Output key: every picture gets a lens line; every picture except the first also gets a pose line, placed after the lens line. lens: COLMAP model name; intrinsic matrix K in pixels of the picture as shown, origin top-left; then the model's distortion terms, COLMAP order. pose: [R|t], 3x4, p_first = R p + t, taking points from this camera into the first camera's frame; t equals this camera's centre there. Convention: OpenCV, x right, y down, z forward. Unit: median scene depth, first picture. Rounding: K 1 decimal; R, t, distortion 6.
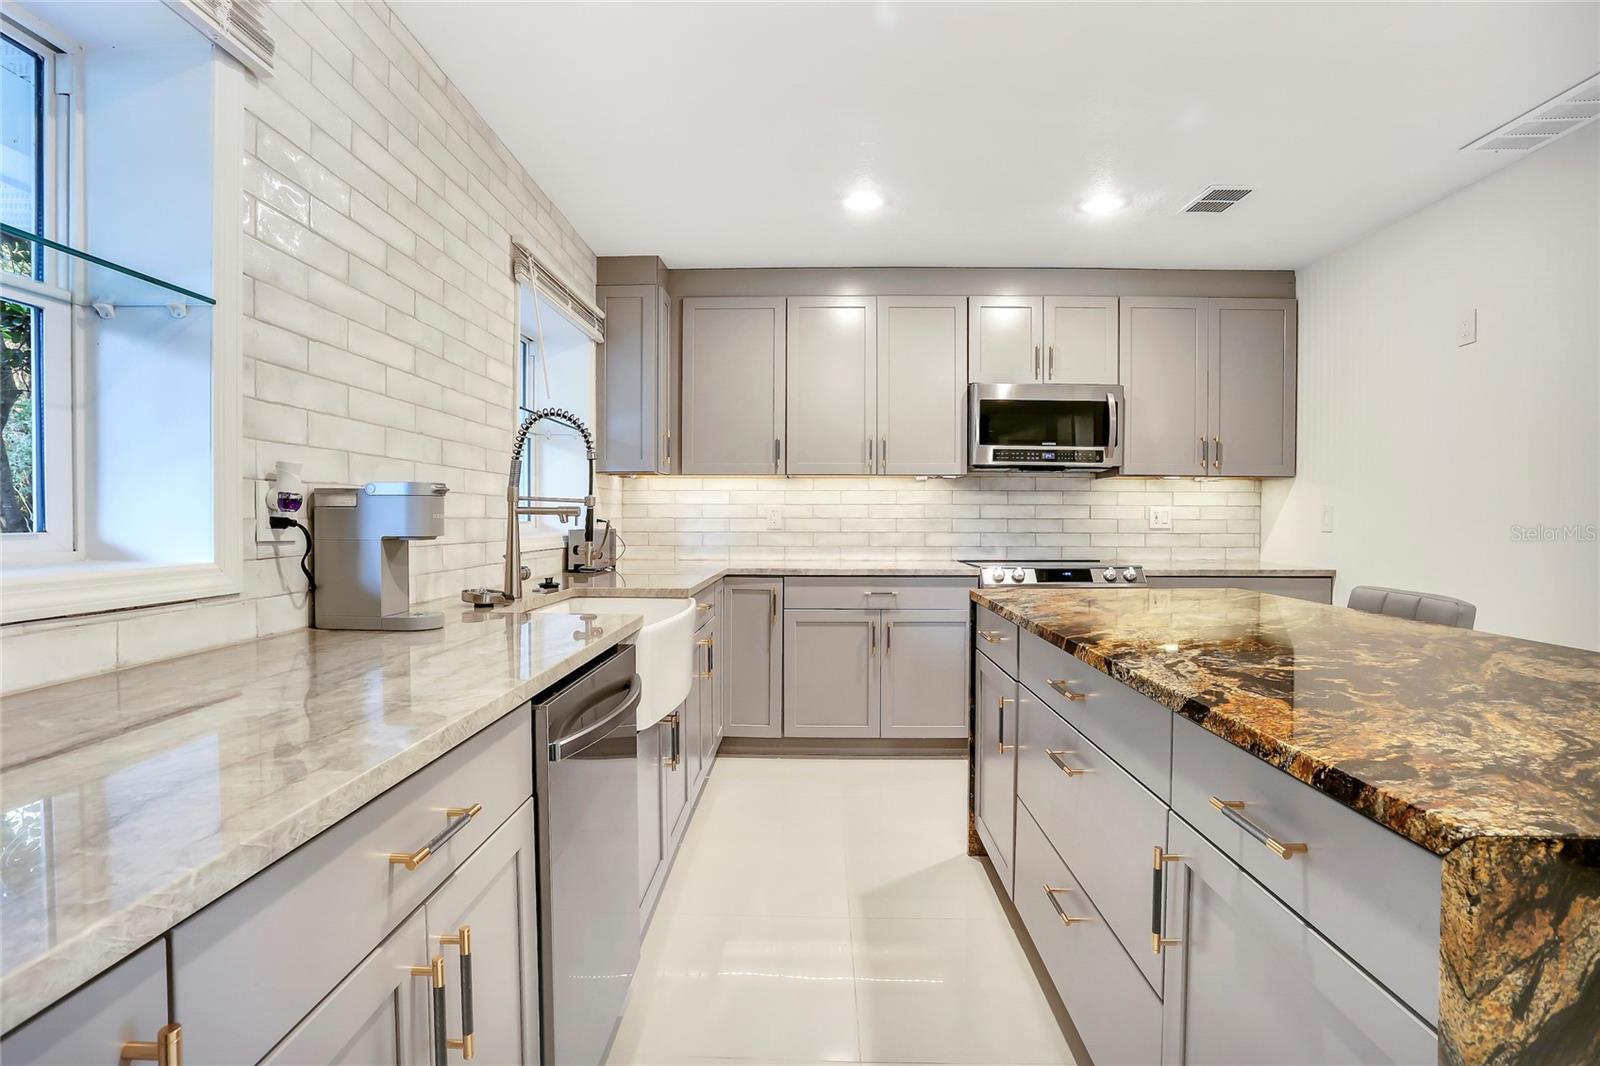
lens RADIAL K [[791.7, 0, 800.0], [0, 791.7, 533.0], [0, 0, 1]] dist [-0.070464, 0.036898]
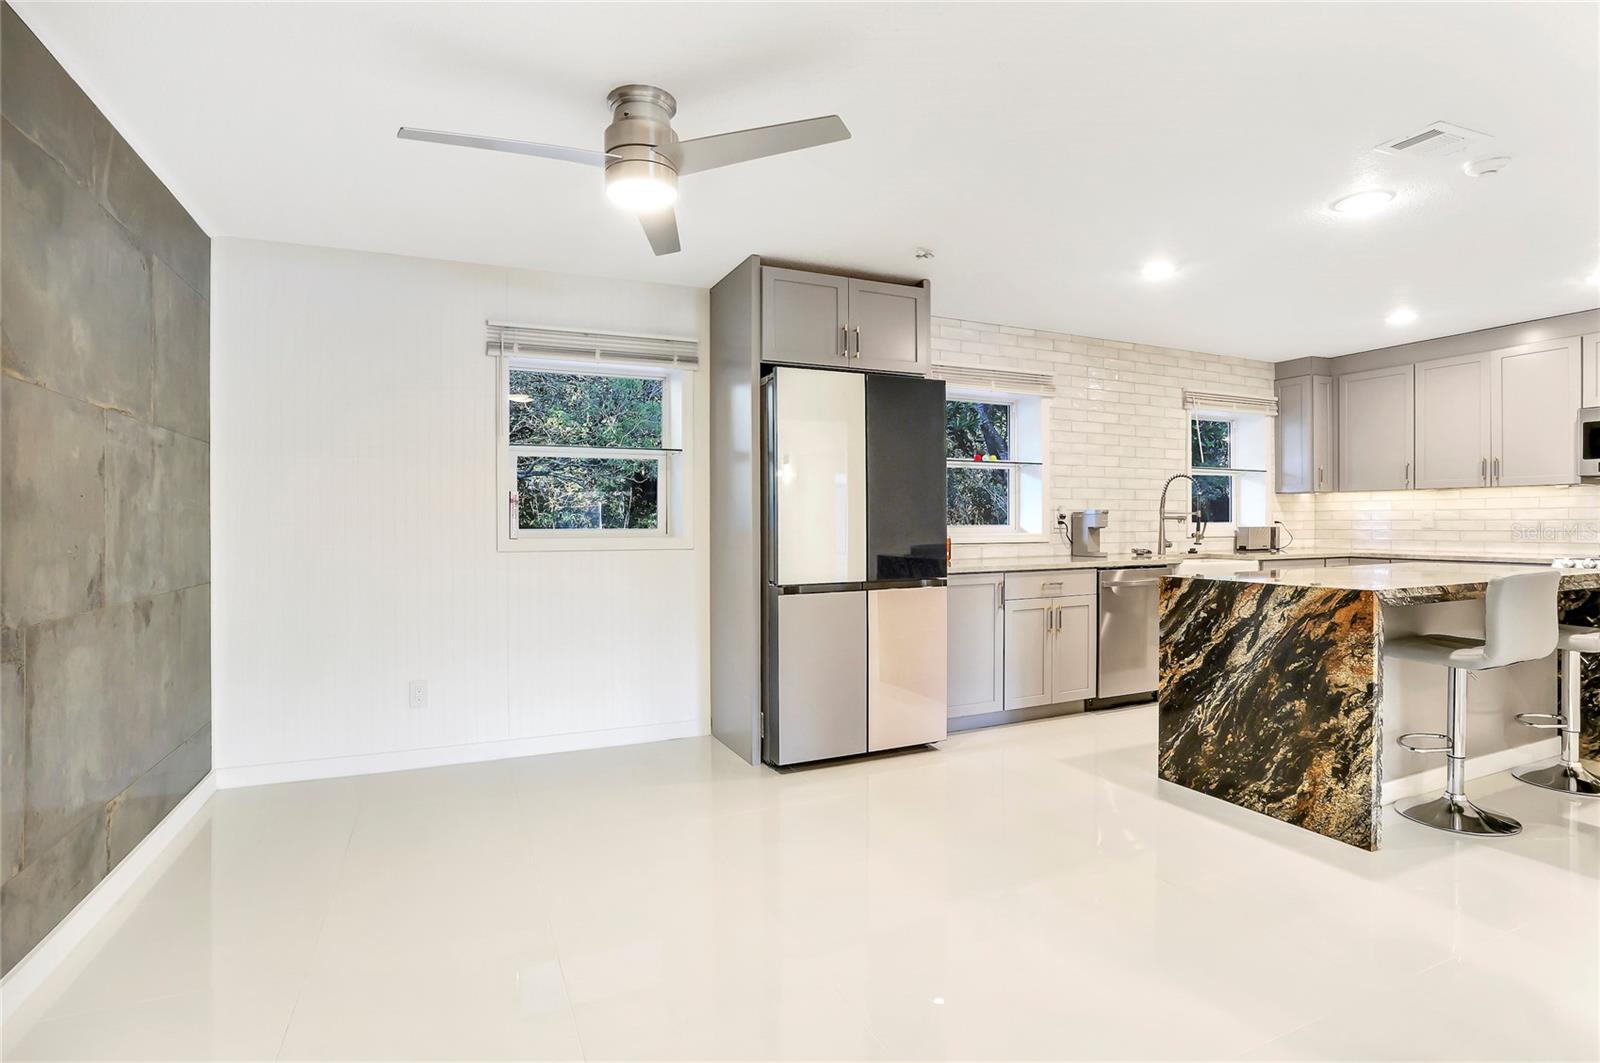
lens RADIAL K [[791.7, 0, 800.0], [0, 791.7, 531.5], [0, 0, 1]] dist [-0.070464, 0.036898]
pose [[0.439904, 0.007387, -0.898014, 0.758565], [-0.012514, 0.999920, 0.002096, 0.012976], [0.897958, 0.010316, 0.439961, -0.611719]]
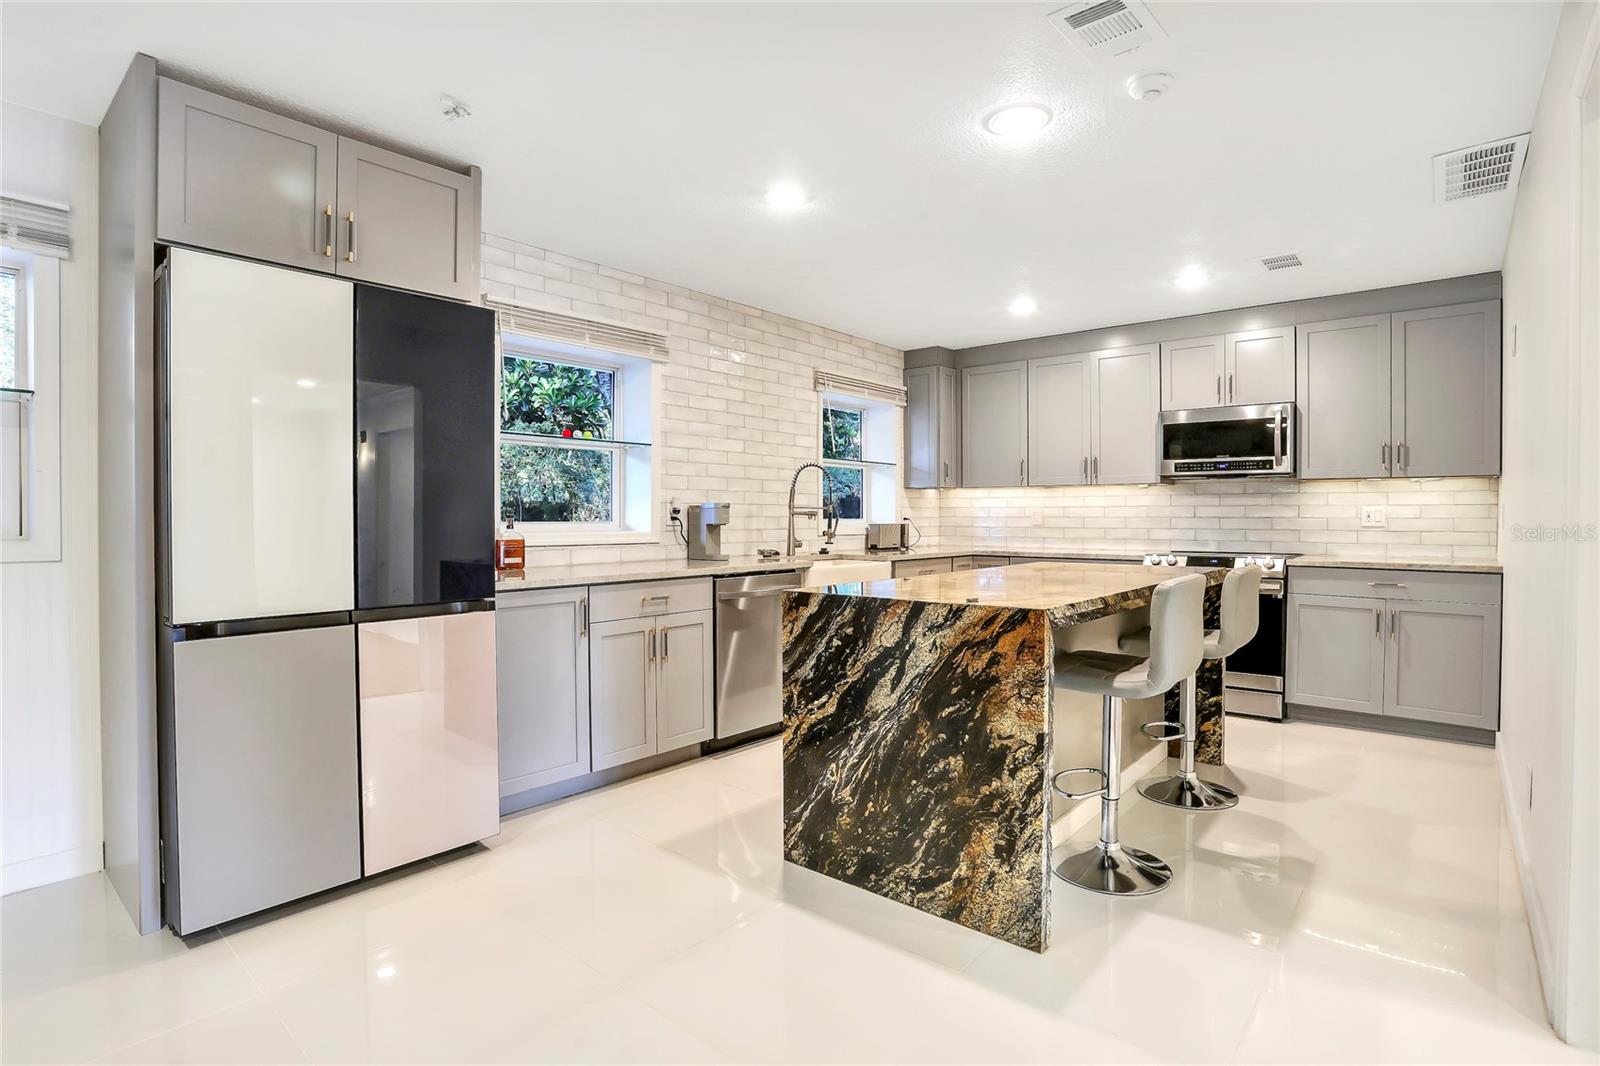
lens RADIAL K [[791.7, 0, 800.0], [0, 791.7, 533.0], [0, 0, 1]] dist [-0.070464, 0.036898]
pose [[0.777589, 0.010780, -0.628680, 0.567801], [-0.011037, 0.999933, 0.003495, 0.009343], [0.628676, 0.004221, 0.777656, -0.357925]]
